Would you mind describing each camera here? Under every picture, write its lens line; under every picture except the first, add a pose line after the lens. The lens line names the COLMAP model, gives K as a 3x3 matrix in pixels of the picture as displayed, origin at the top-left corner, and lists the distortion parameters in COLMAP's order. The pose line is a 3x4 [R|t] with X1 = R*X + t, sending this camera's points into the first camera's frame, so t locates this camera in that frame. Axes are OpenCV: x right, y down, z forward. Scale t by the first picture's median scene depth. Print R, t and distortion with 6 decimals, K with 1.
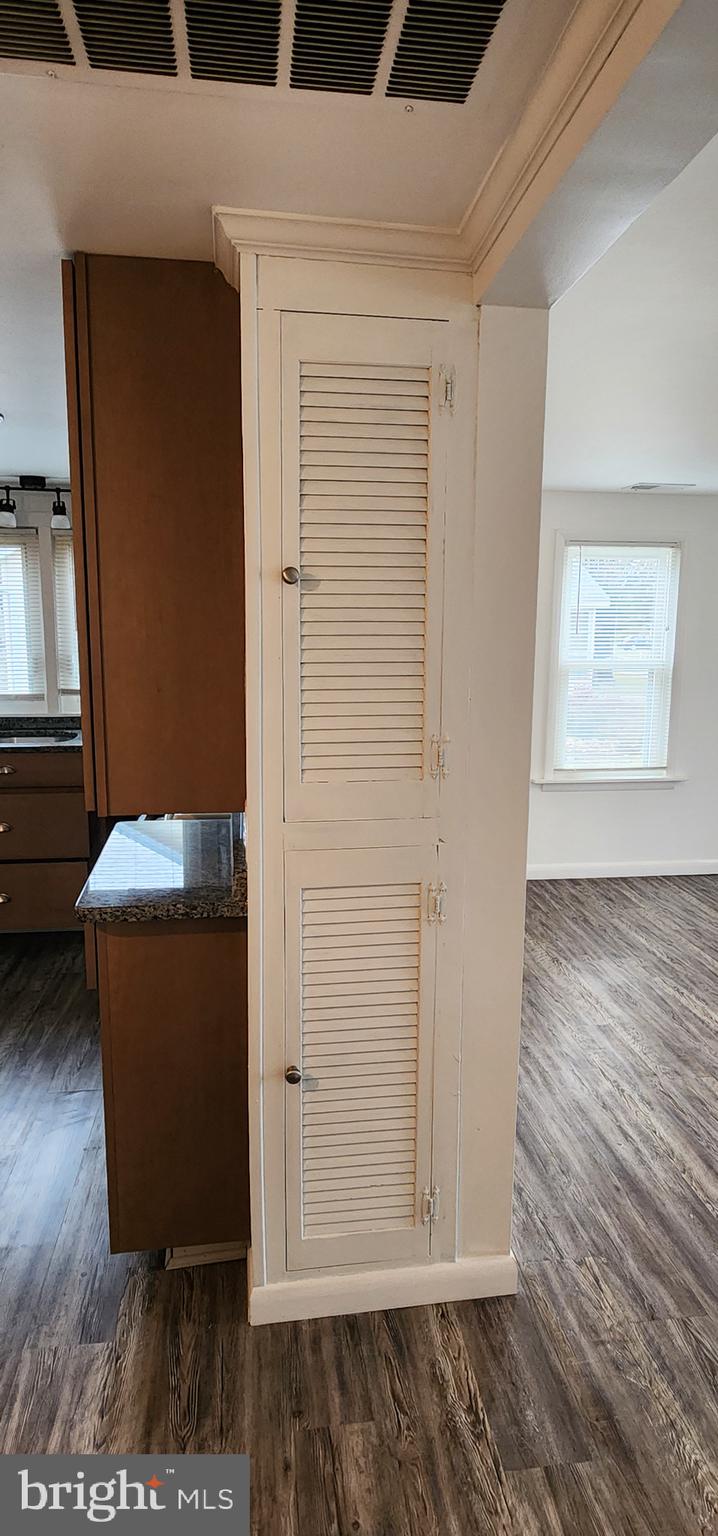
lens RADIAL K [[838.1, 0, 362.0], [0, 838.1, 759.5], [0, 0, 1]] dist [-0.014912, -0.001227]
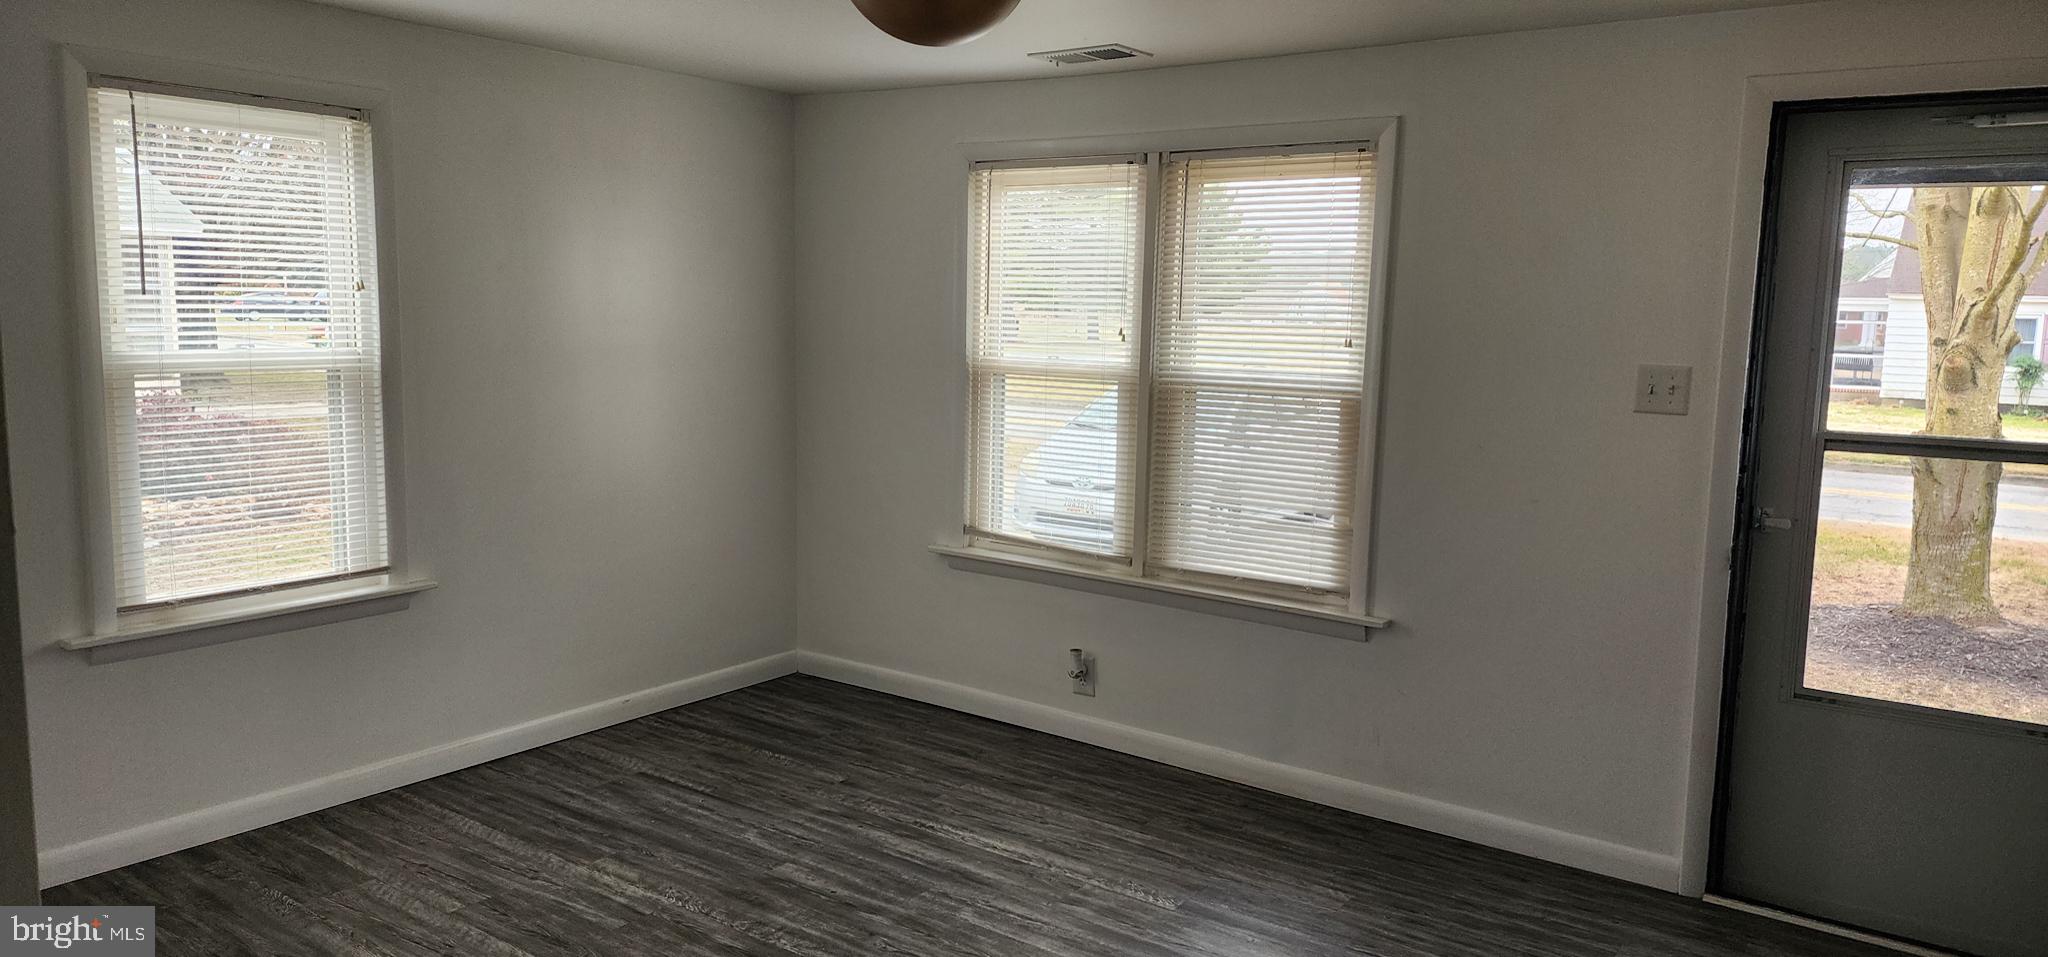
lens RADIAL K [[1377.6, 0, 1005.1], [0, 1377.6, 484.0], [0, 0, 1]] dist [0.043738, -0.005576]
pose [[0.695621, -0.084972, 0.713366, 0.044987], [0.094047, 0.995206, 0.026834, -0.032747], [-0.712226, 0.048424, 0.700278, 0.199609]]
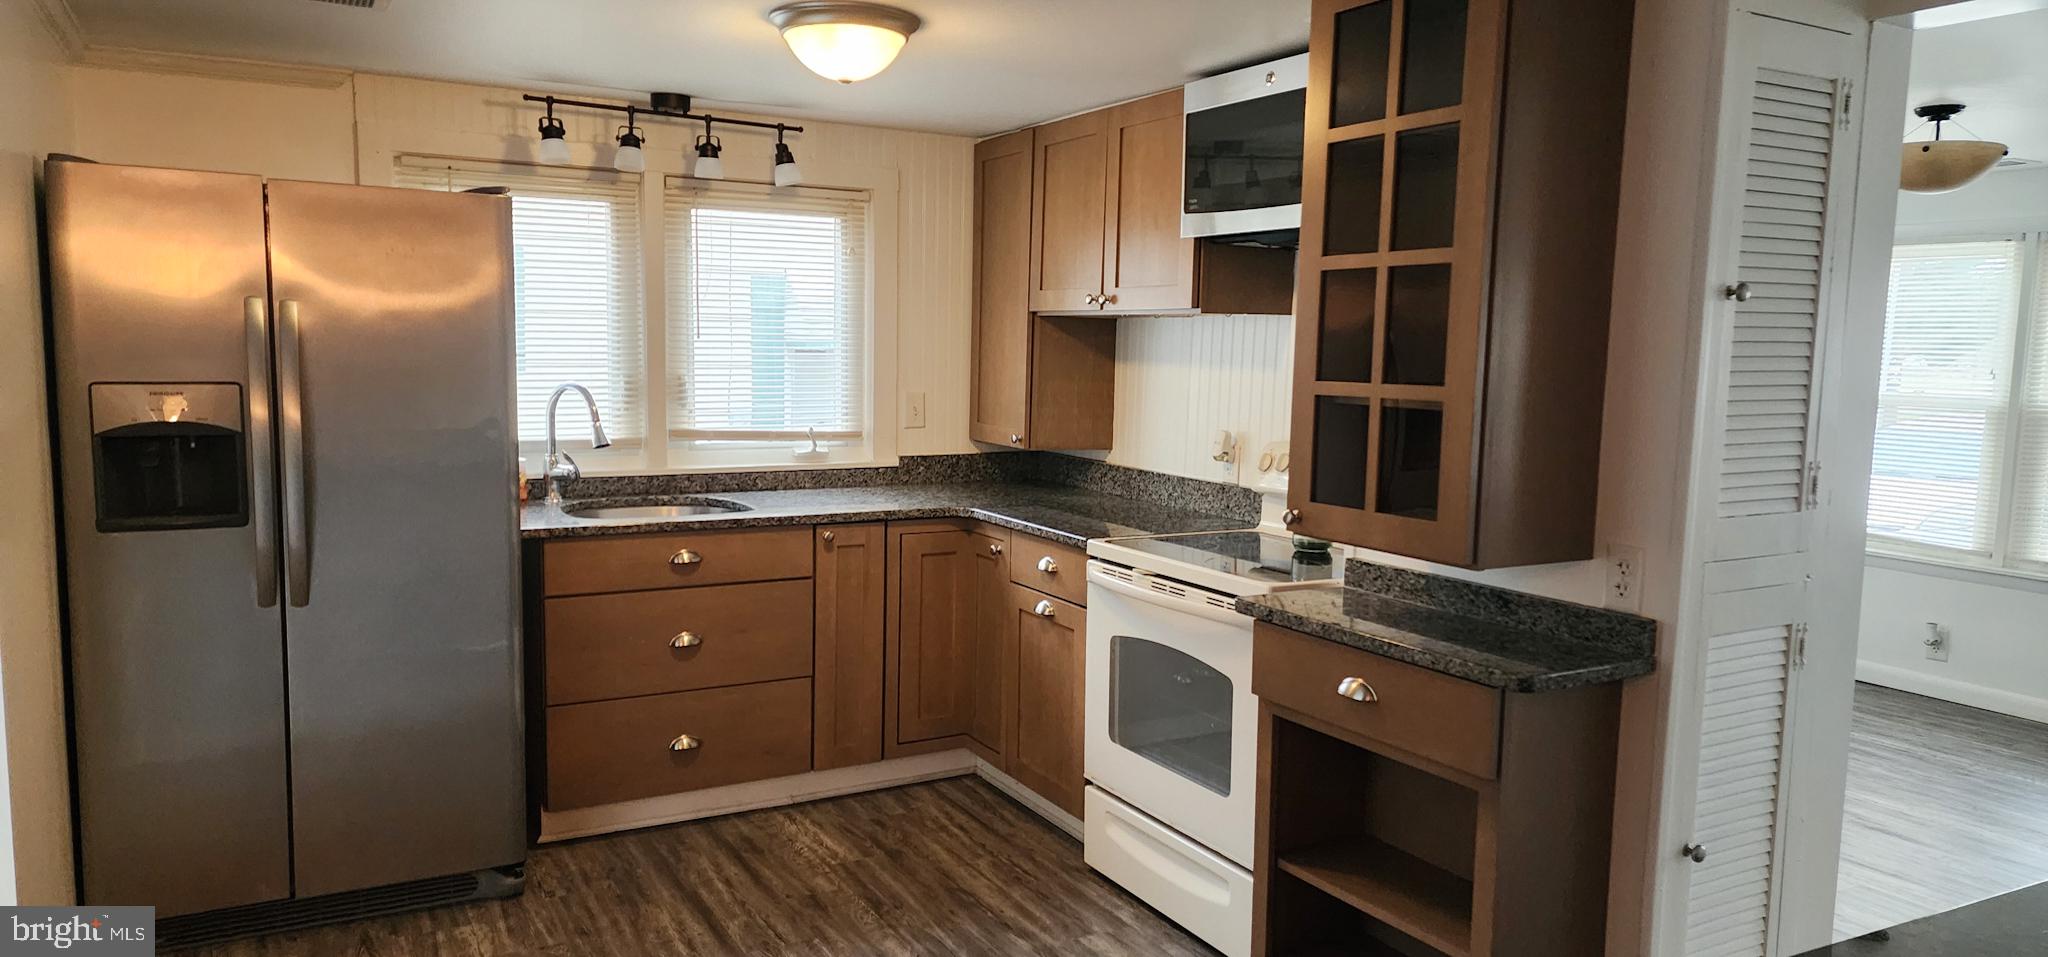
lens RADIAL K [[1377.6, 0, 1019.3], [0, 1377.6, 485.1], [0, 0, 1]] dist [0.043738, -0.005576]
pose [[0.935420, -0.026147, 0.352571, -0.465337], [0.041754, 0.998452, -0.036732, 0.005785], [-0.351065, 0.049081, 0.935064, -0.053859]]
